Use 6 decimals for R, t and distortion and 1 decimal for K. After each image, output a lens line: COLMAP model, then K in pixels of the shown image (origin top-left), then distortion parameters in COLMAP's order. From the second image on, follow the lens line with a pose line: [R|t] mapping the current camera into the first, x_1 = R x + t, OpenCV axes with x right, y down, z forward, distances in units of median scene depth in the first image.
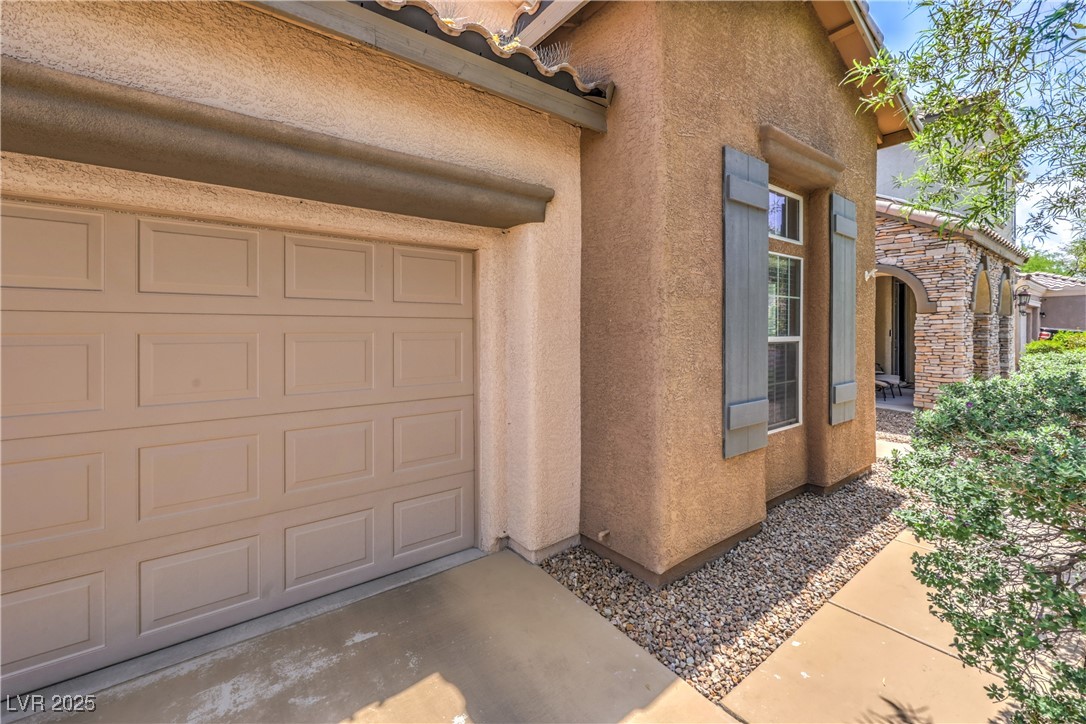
lens RADIAL K [[437.2, 0, 544.3], [0, 437.2, 328.3], [0, 0, 1]] dist [0.000456, 0.000030]
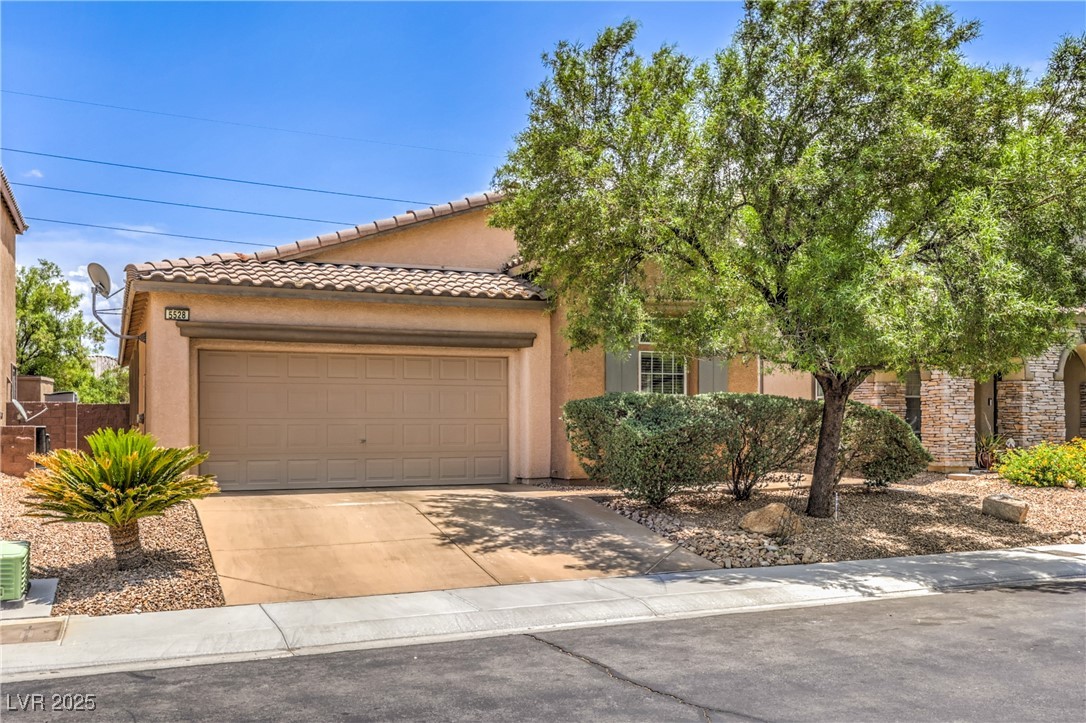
lens RADIAL K [[935.4, 0, 543.0], [0, 935.4, 361.5], [0, 0, 1]] dist [0.003163, 0.000862]
pose [[0.964505, -0.013148, -0.263737, 1.439291], [-0.001363, 0.998498, -0.054763, 0.129570], [0.264061, 0.053179, 0.963039, -4.045139]]
